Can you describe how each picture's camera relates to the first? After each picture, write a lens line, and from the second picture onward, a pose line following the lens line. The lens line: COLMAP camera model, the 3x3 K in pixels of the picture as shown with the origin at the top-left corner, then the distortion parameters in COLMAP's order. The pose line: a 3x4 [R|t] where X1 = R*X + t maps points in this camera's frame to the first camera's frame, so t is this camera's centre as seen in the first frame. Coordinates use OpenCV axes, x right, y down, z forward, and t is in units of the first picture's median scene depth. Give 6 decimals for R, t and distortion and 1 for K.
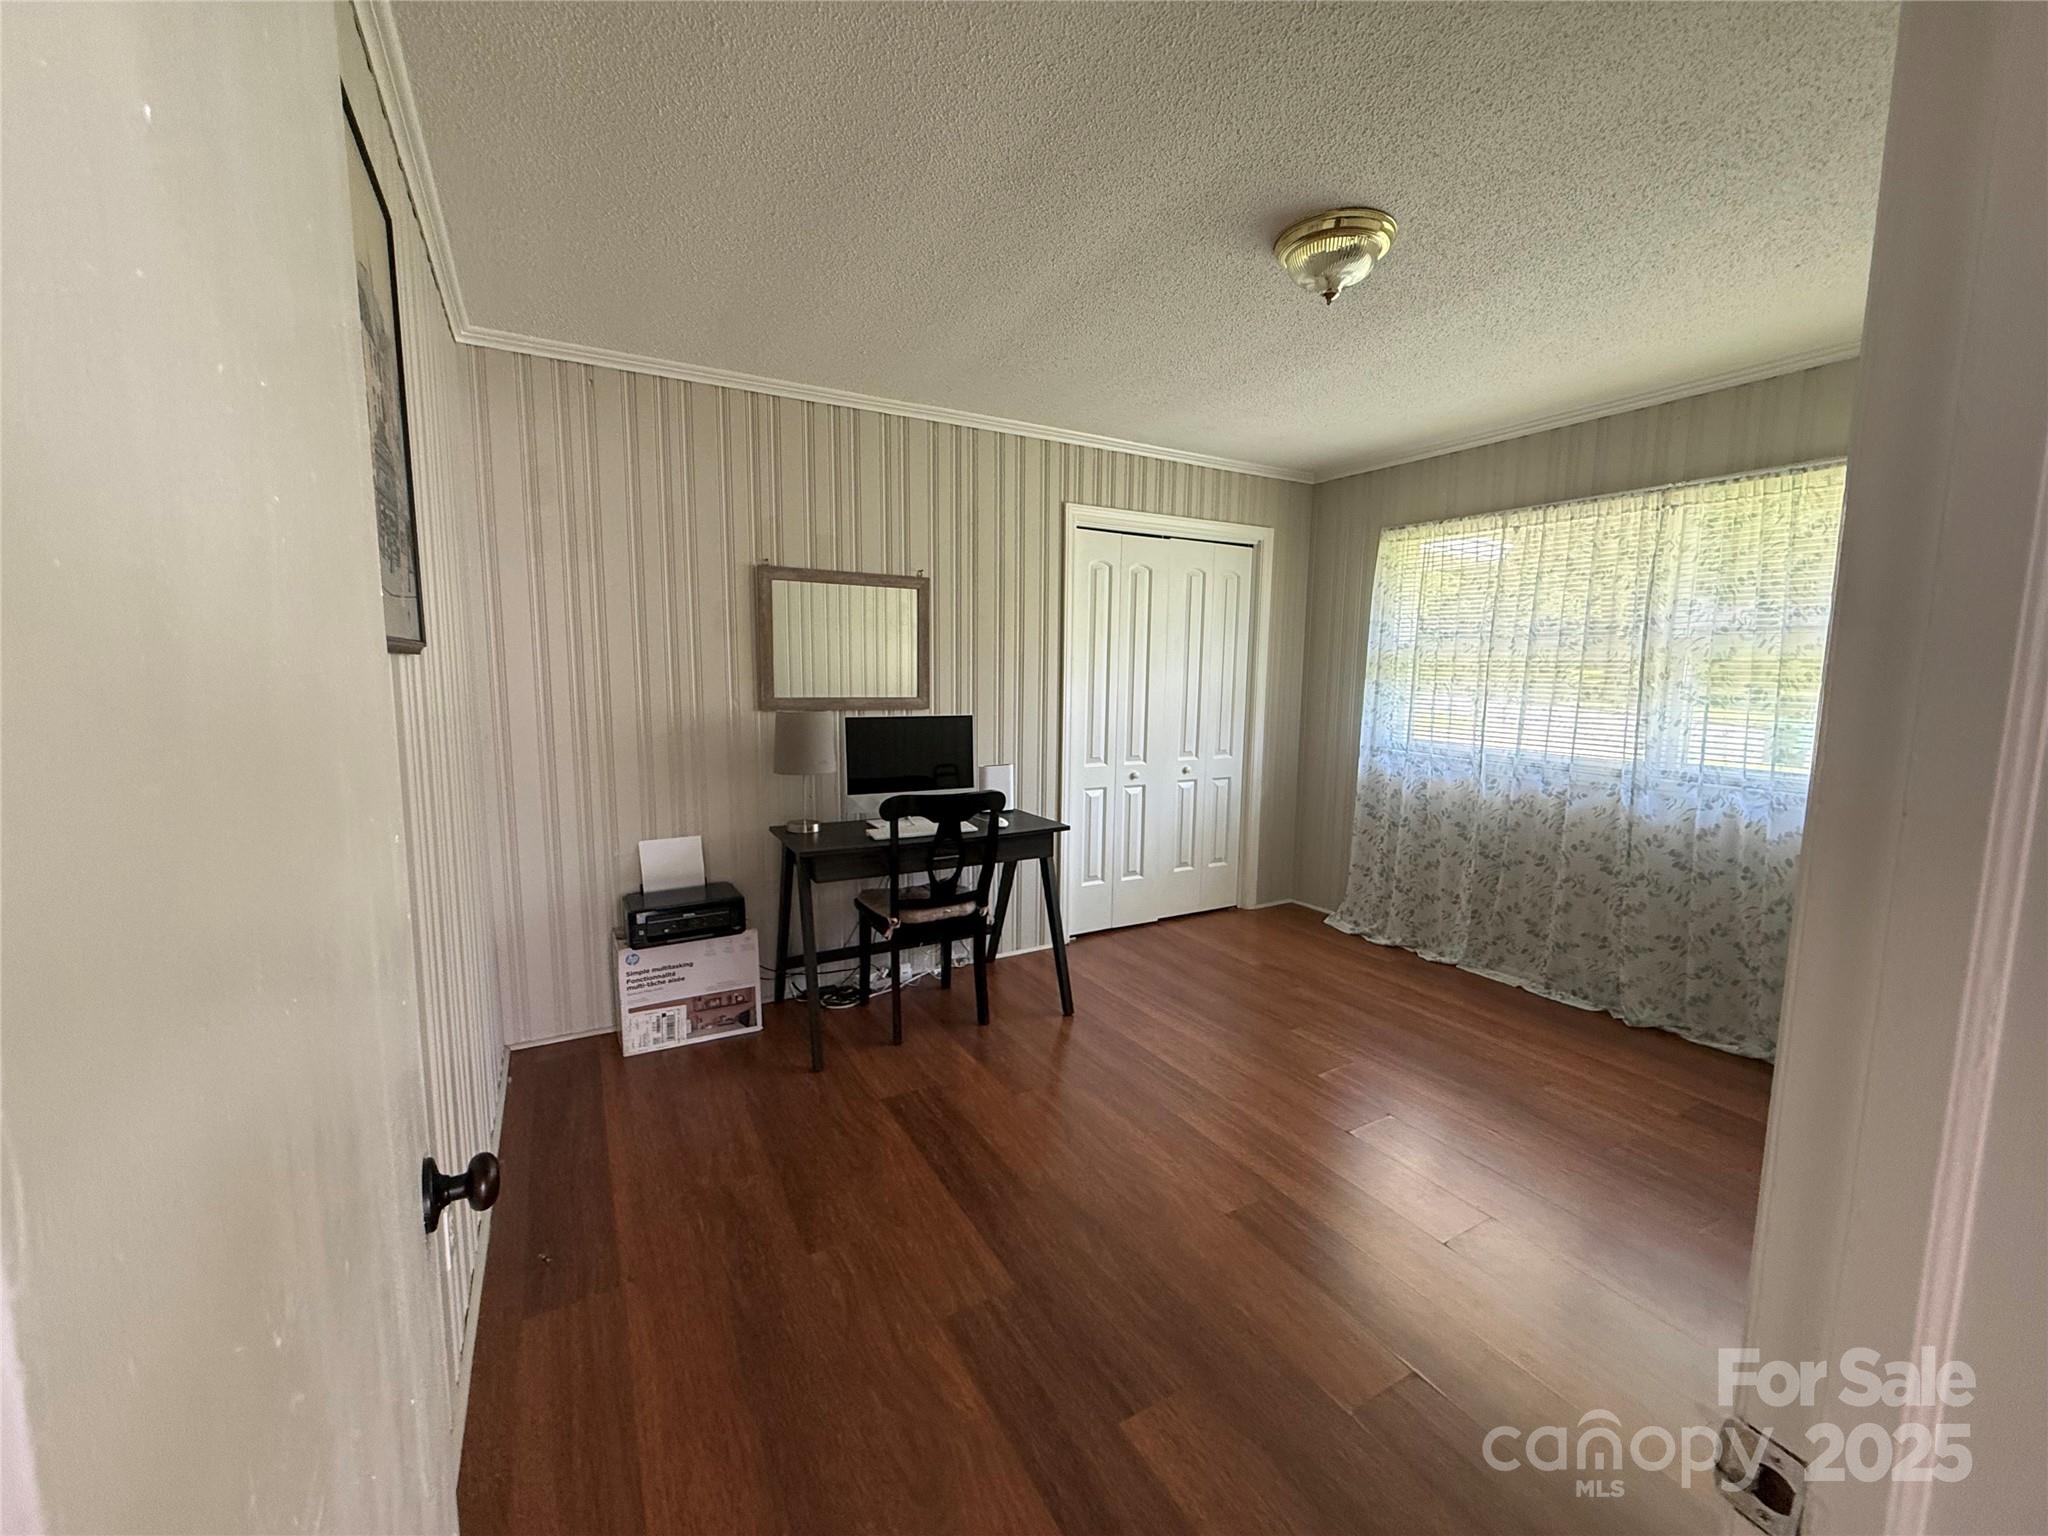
lens RADIAL K [[818.9, 0, 1021.2], [0, 818.9, 766.1], [0, 0, 1]] dist [-0.001348, -0.000212]
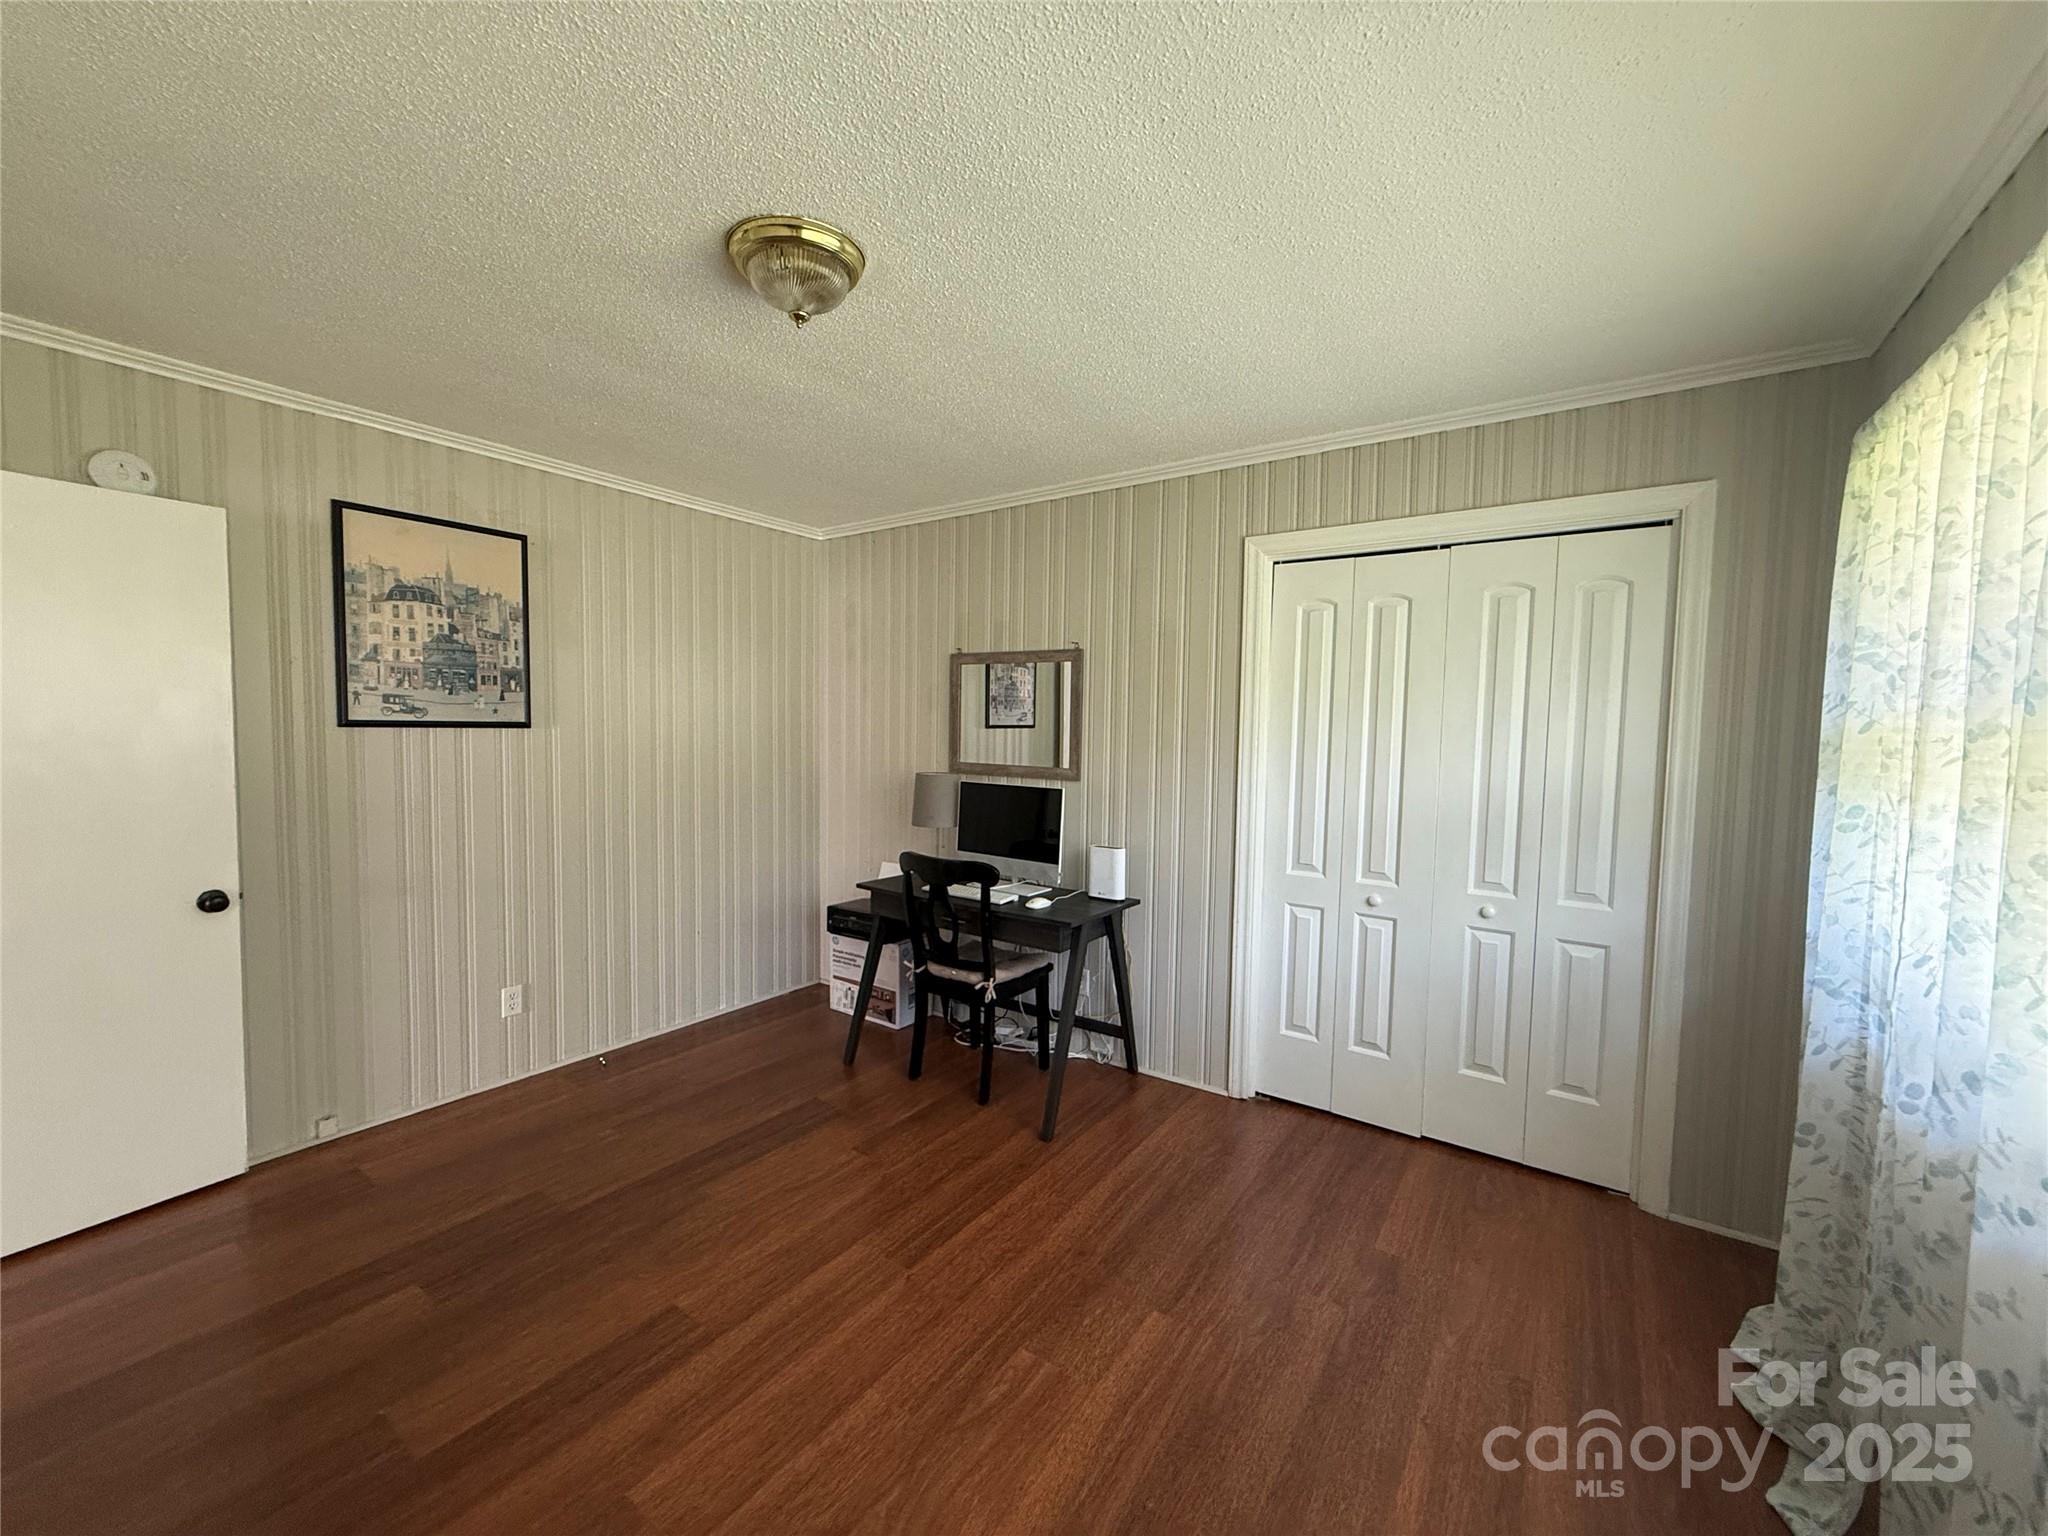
lens RADIAL K [[818.9, 0, 1021.2], [0, 818.9, 766.1], [0, 0, 1]] dist [-0.001348, -0.000212]
pose [[0.431884, 0.043325, -0.900888, 0.773730], [-0.118737, 0.992883, -0.009173, -0.073334], [0.894079, 0.110930, 0.433955, 0.535604]]
